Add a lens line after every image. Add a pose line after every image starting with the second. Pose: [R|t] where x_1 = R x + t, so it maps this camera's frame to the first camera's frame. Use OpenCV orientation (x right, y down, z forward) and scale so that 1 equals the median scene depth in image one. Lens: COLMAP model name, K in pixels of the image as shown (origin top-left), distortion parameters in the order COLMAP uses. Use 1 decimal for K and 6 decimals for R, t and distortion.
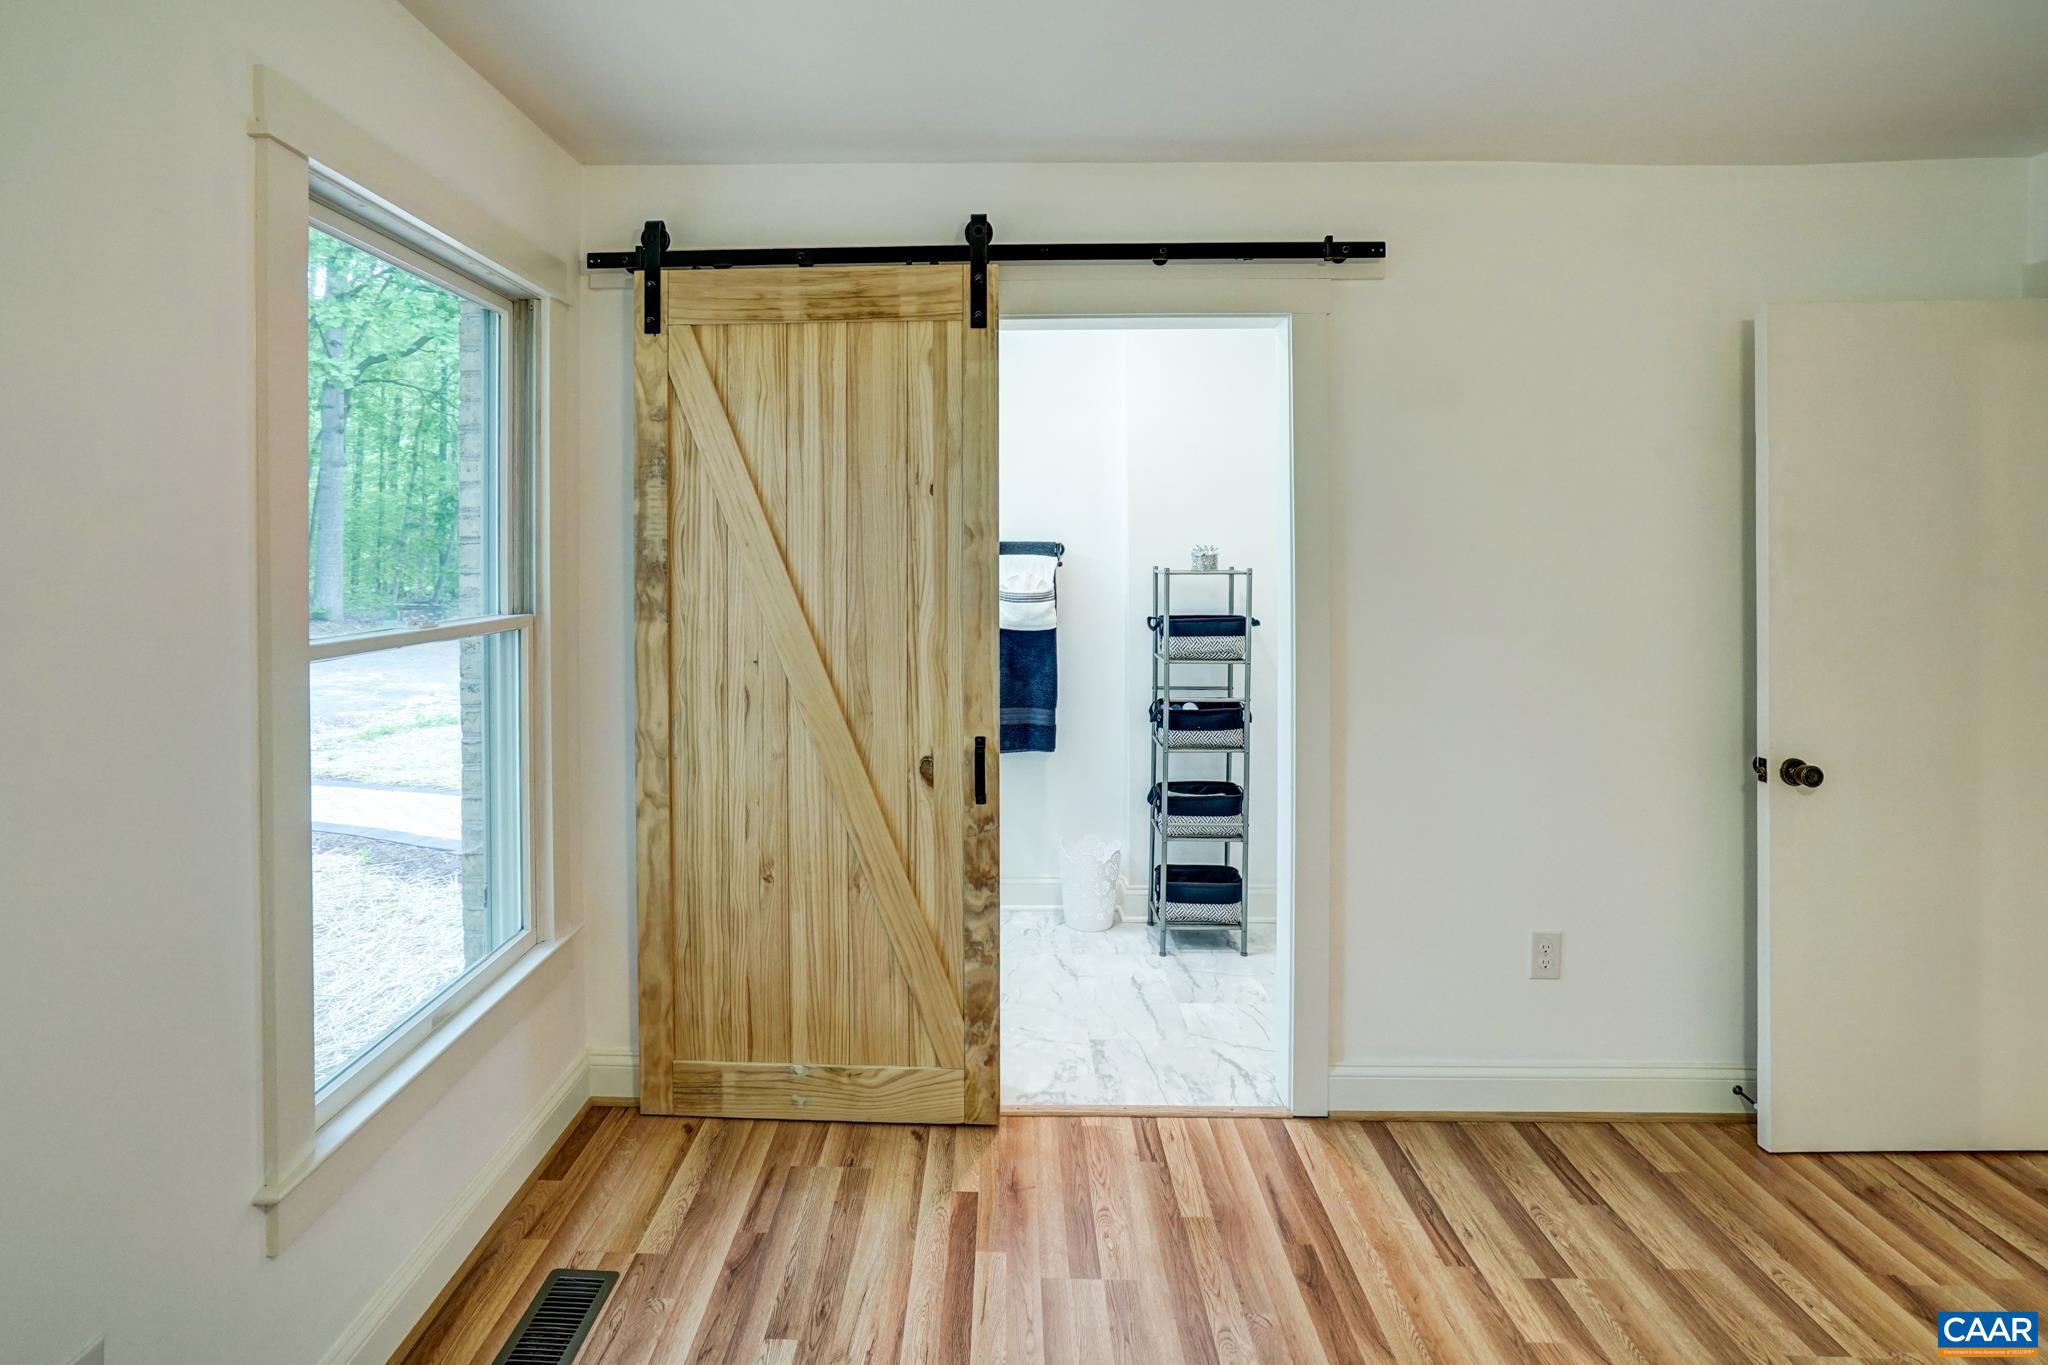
lens RADIAL K [[1025.1, 0, 1021.8], [0, 1025.1, 569.9], [0, 0, 1]] dist [-0.026520, 0.001634]
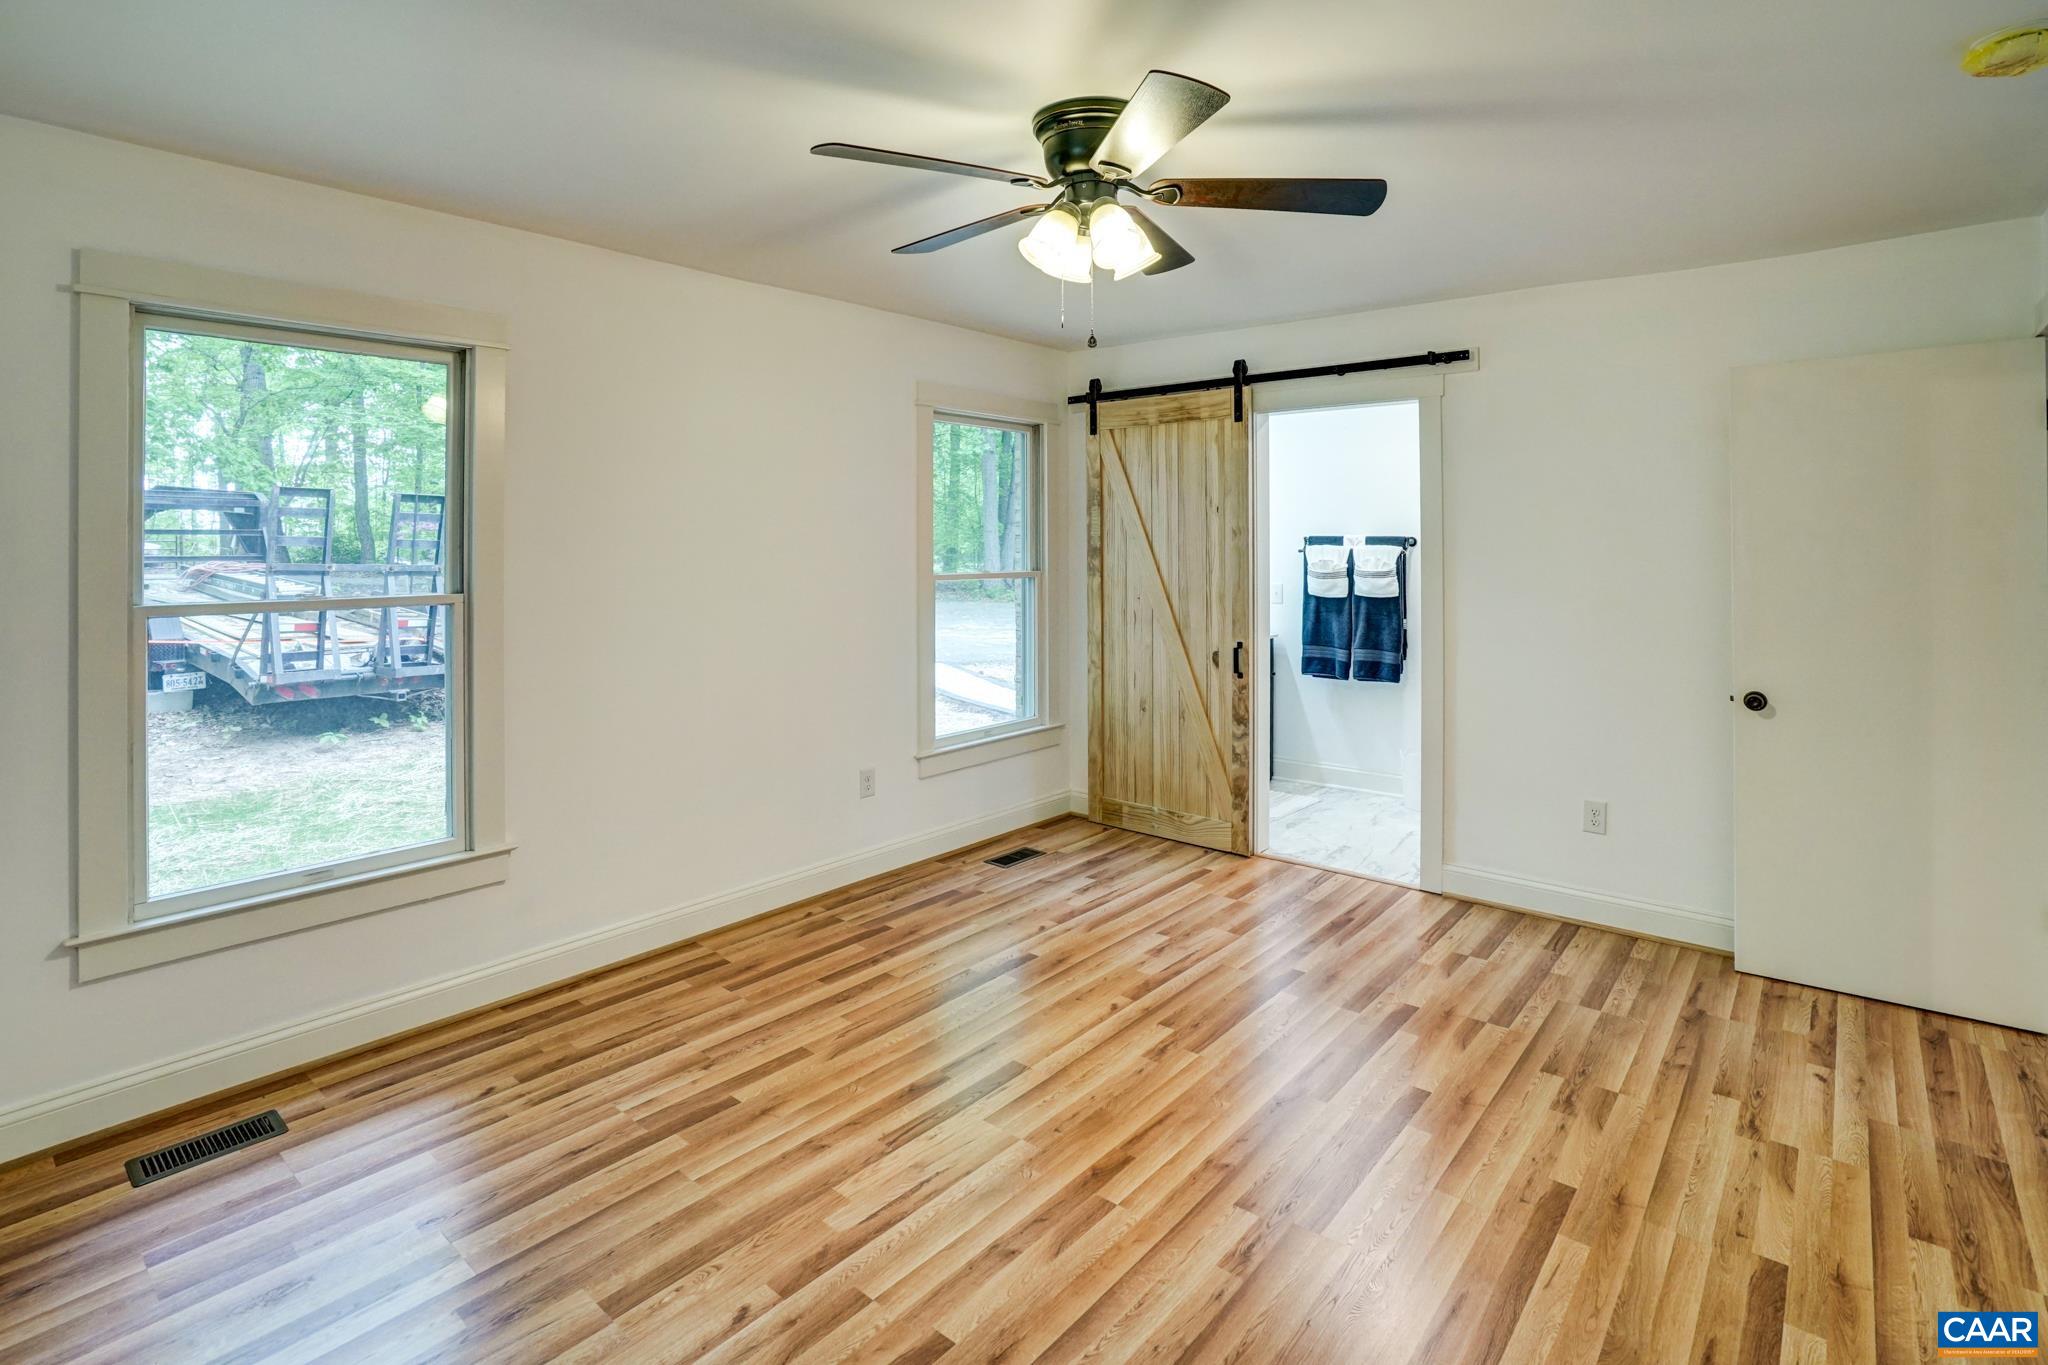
lens RADIAL K [[1025.1, 0, 1021.8], [0, 1025.1, 569.9], [0, 0, 1]] dist [-0.026520, 0.001634]
pose [[0.787953, 0.016830, -0.615505, 0.779465], [-0.005451, 0.999778, 0.020359, -0.003623], [0.615711, -0.012687, 0.787870, -0.692821]]
